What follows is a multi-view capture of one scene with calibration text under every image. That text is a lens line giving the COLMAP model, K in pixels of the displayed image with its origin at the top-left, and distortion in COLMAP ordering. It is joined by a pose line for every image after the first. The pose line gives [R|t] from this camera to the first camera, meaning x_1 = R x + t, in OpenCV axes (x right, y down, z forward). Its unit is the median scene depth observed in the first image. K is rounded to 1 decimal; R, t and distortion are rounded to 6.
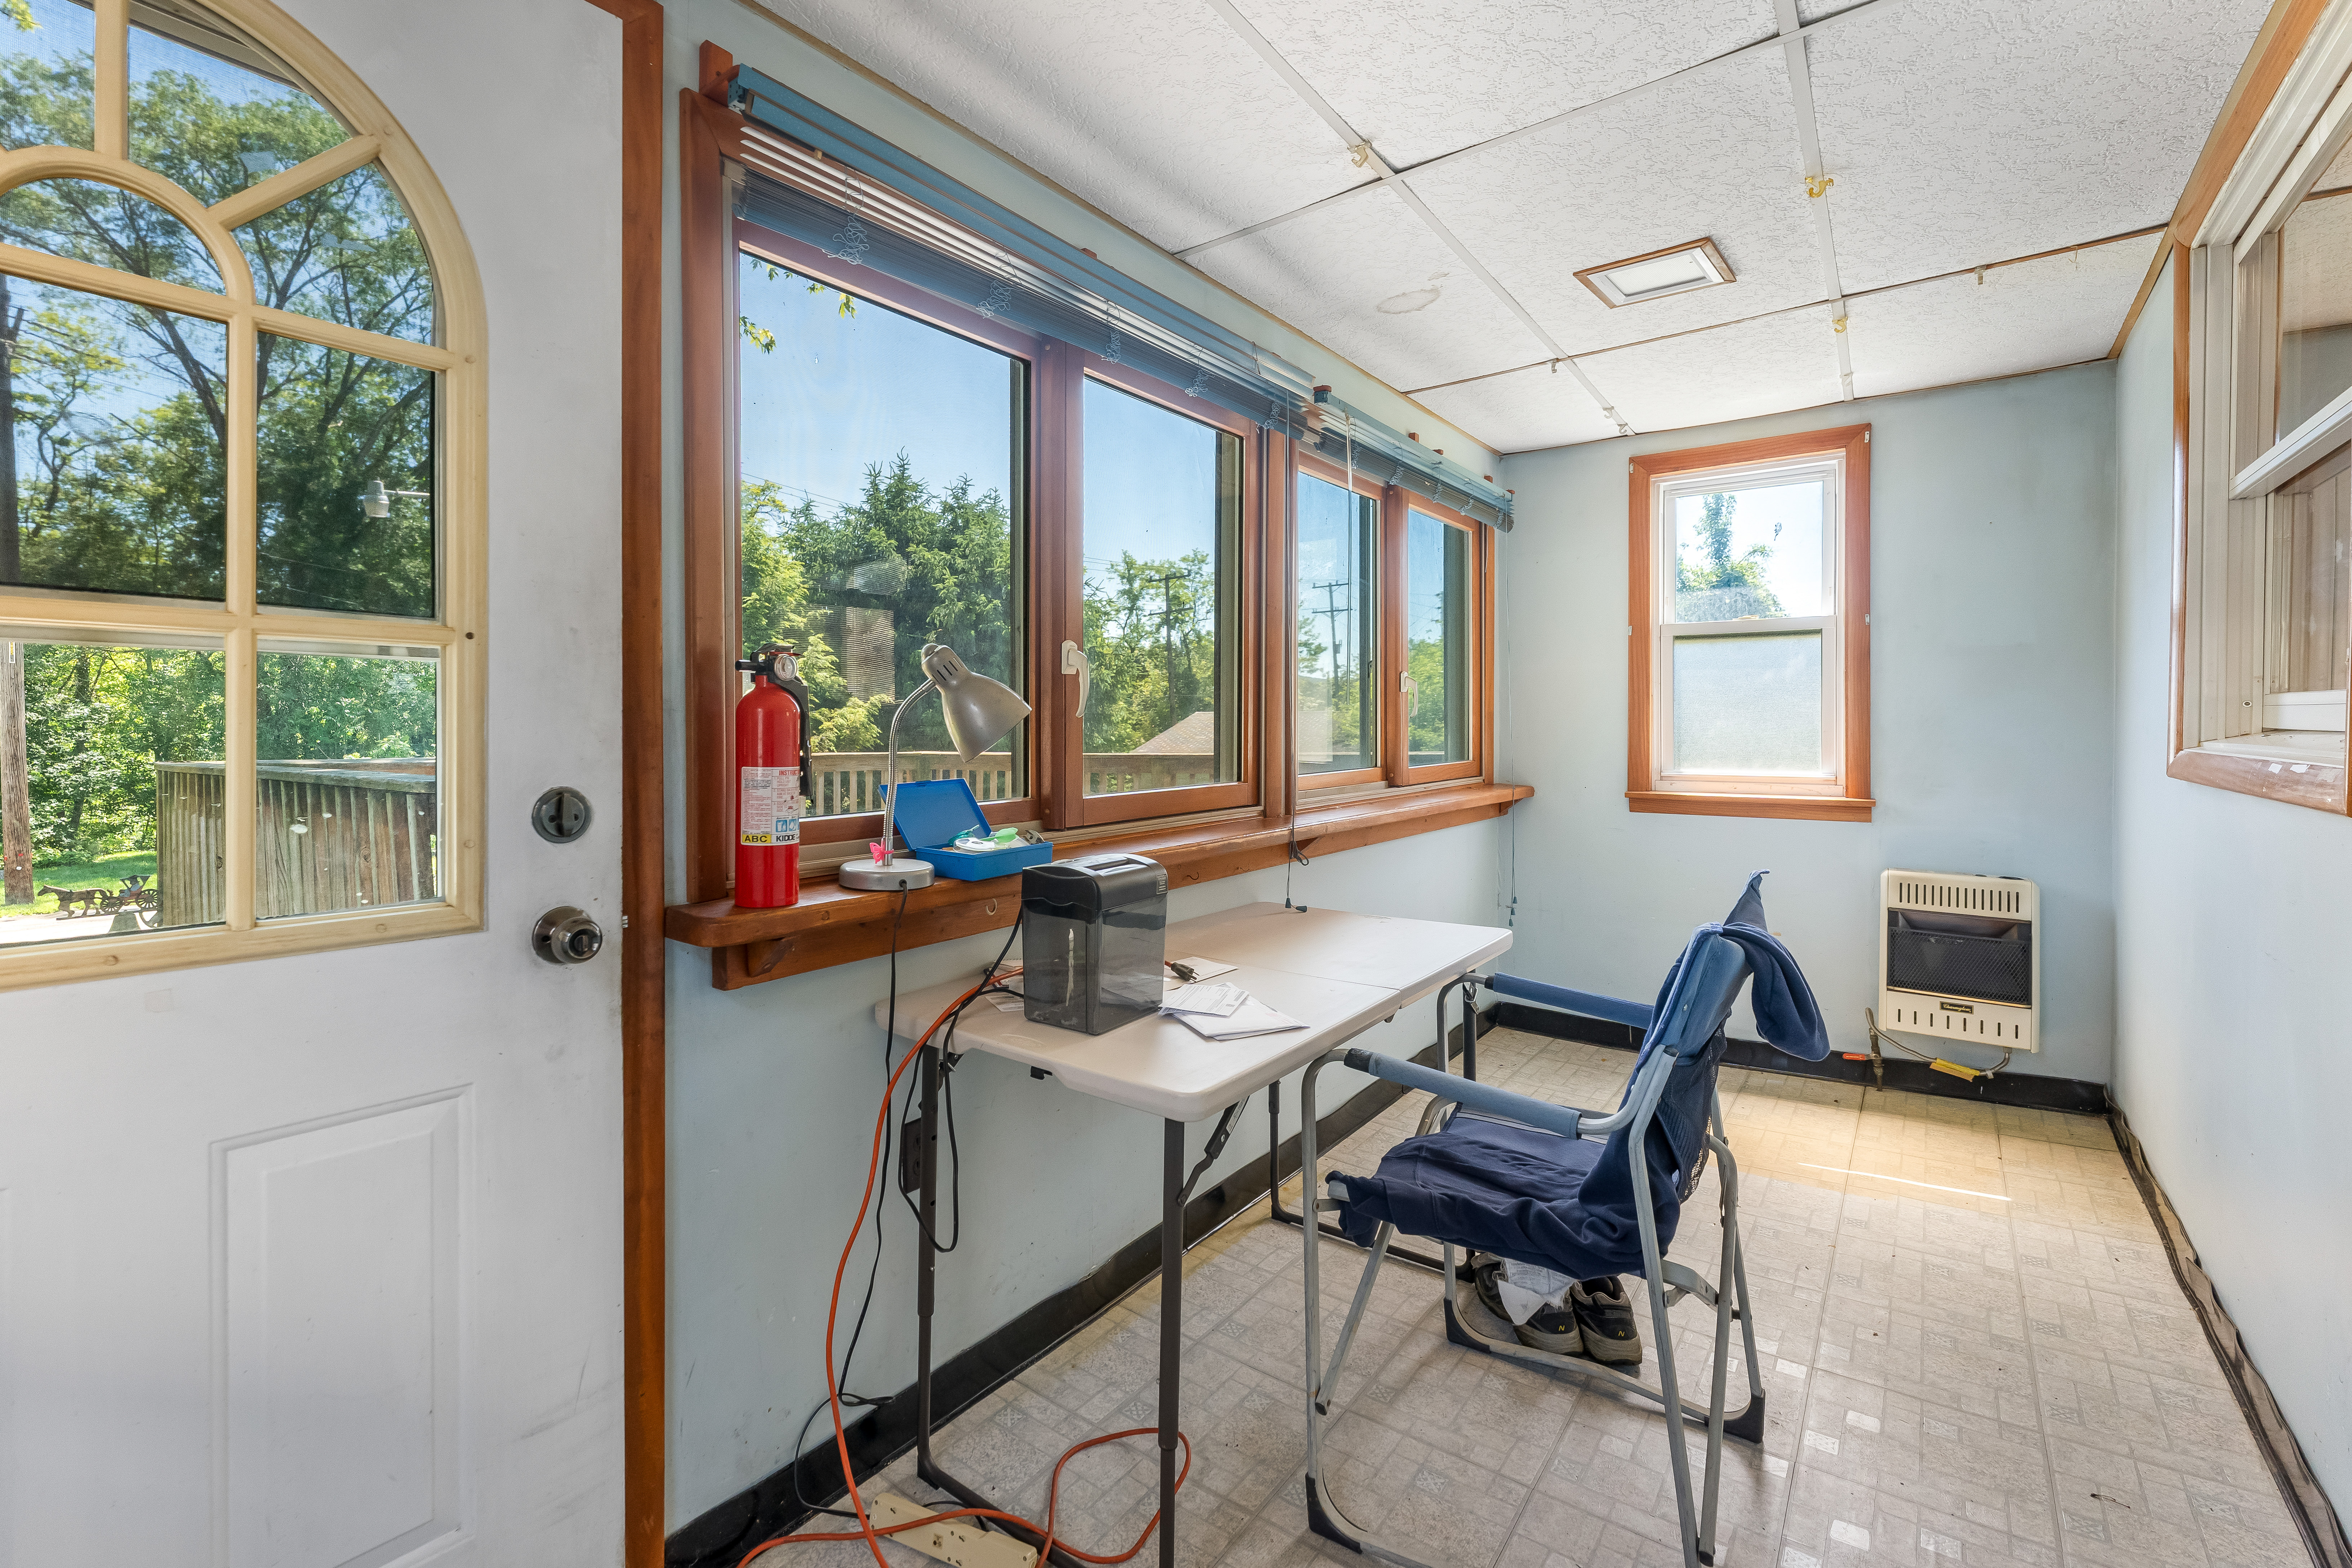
lens RADIAL K [[1013.4, 0, 1088.3], [0, 1013.4, 735.9], [0, 0, 1]] dist [0.004239, 0.000145]
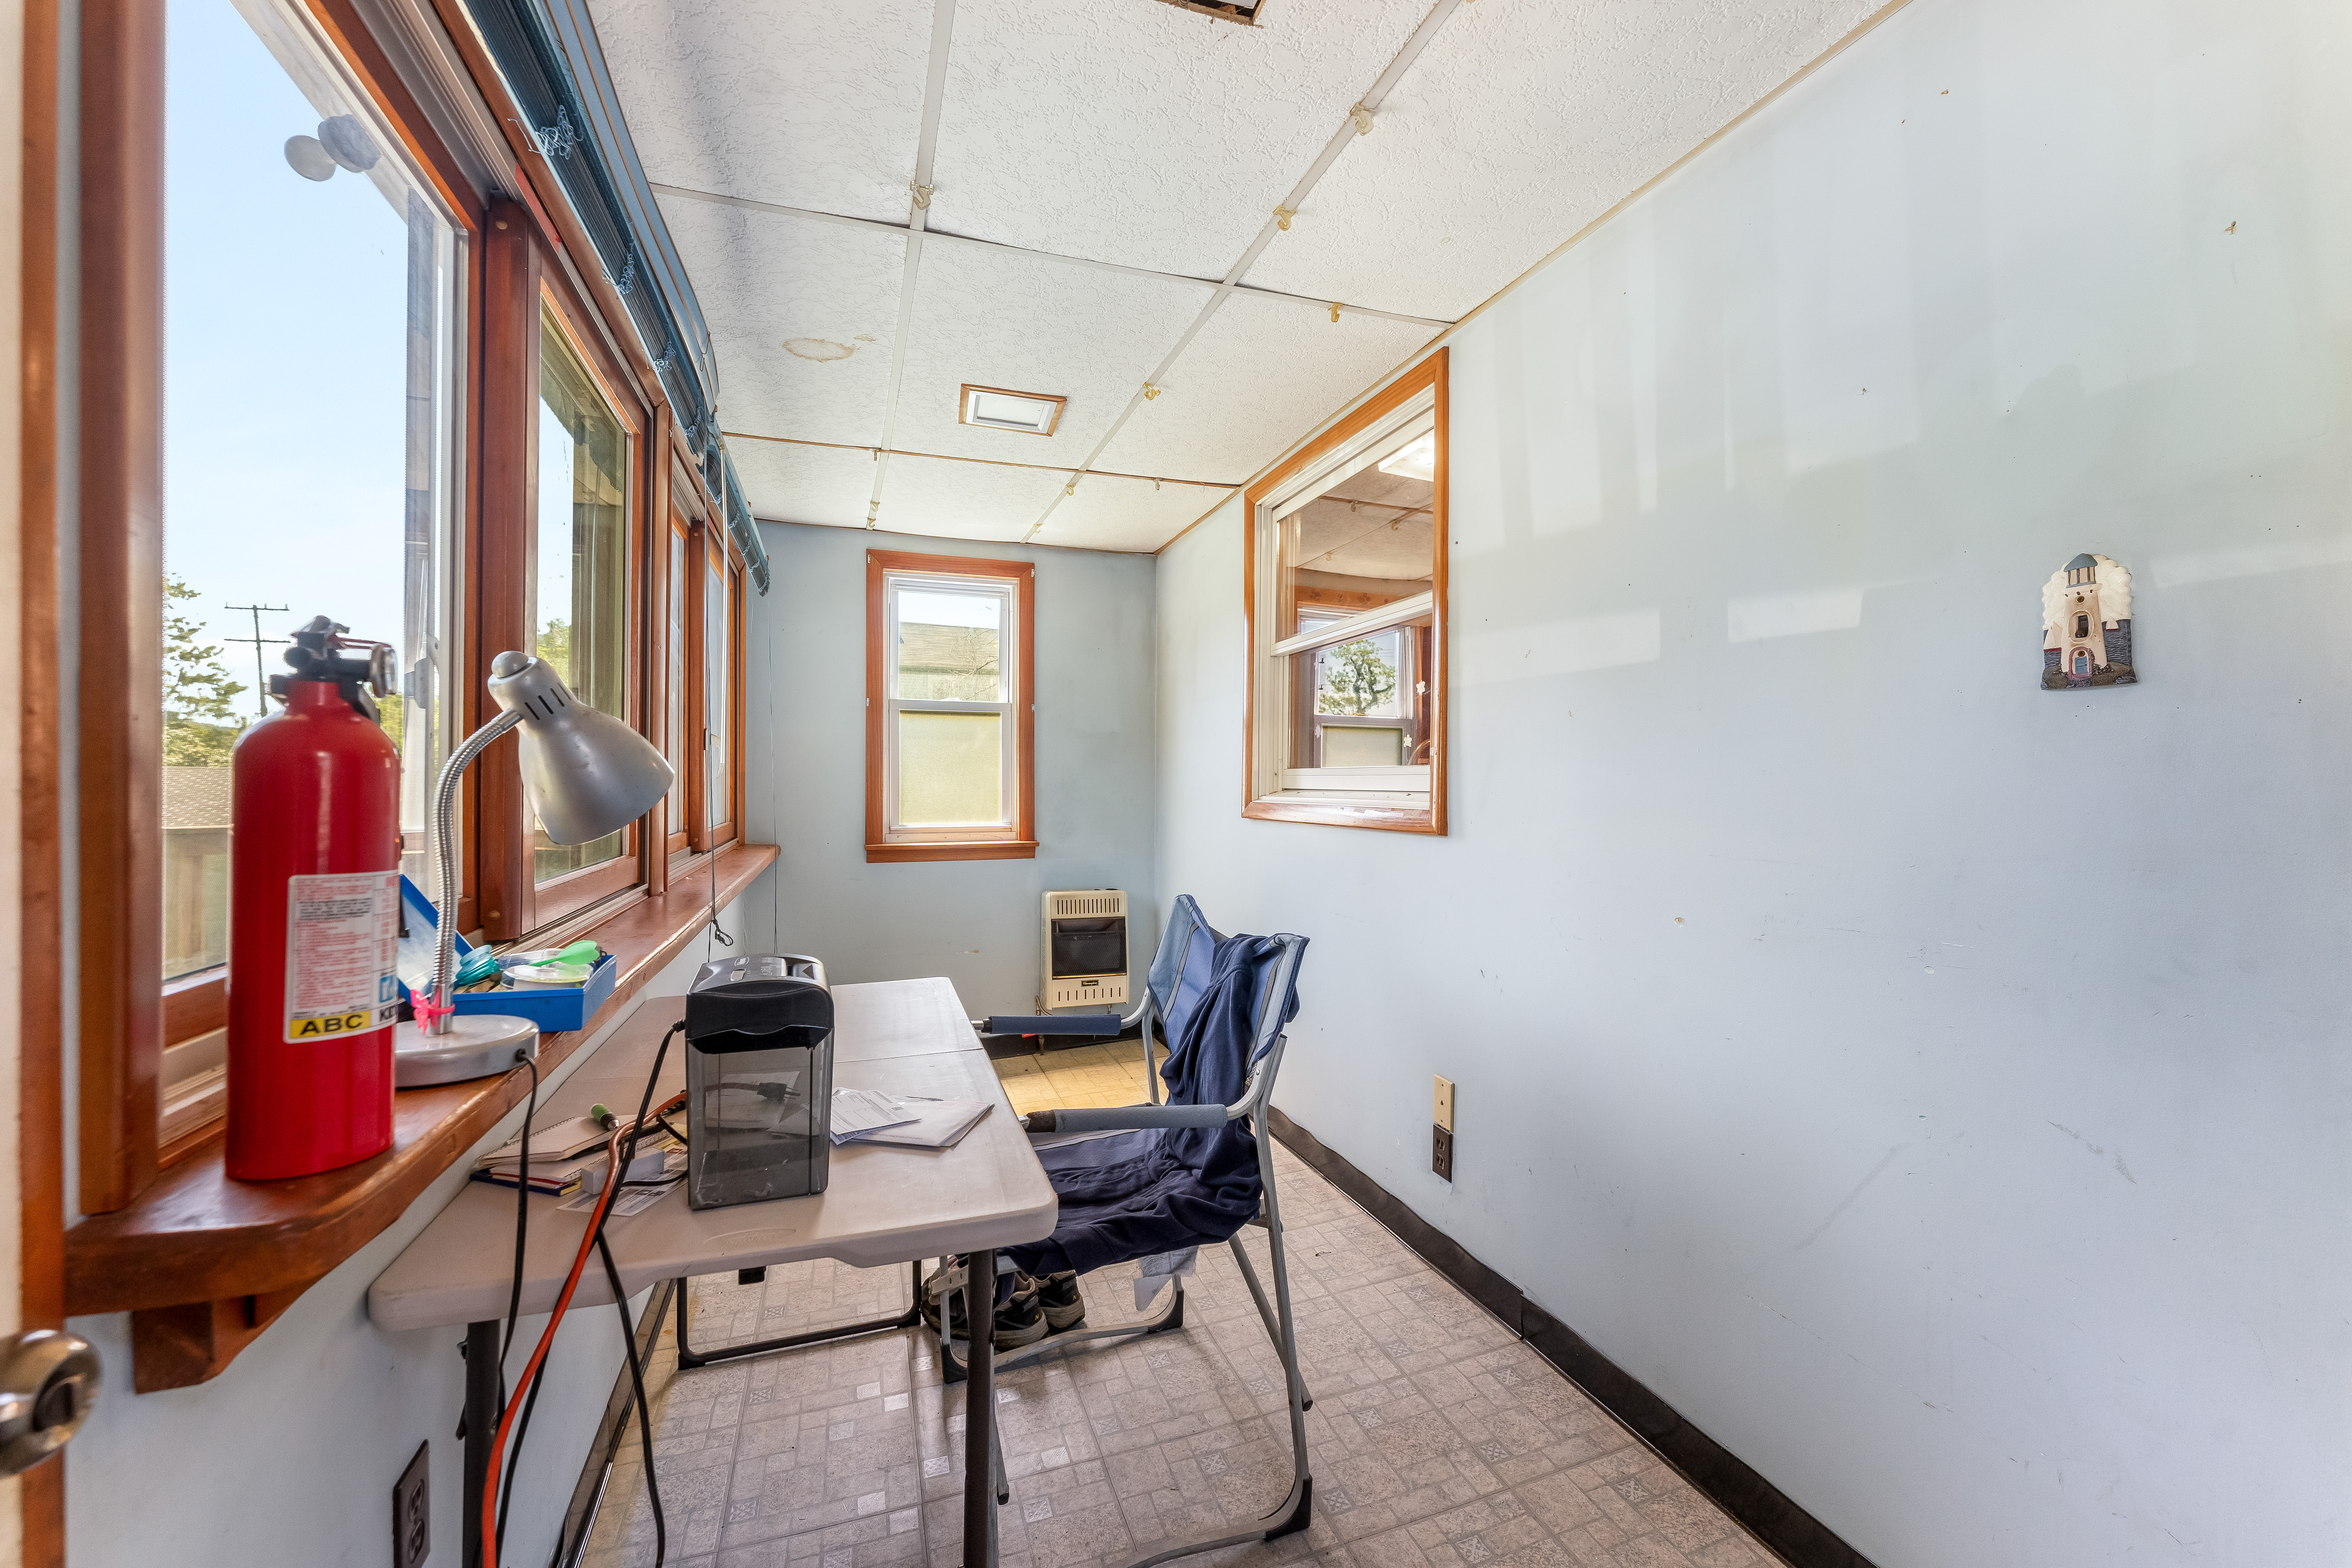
lens RADIAL K [[949.8, 0, 1161.4], [0, 949.8, 786.6], [0, 0, 1]] dist [-0.007895, -0.000230]
pose [[0.525703, 0.000772, 0.850668, -0.229651], [0.007708, 0.999954, -0.005671, -0.001651], [-0.850633, 0.009538, 0.525673, 0.203469]]
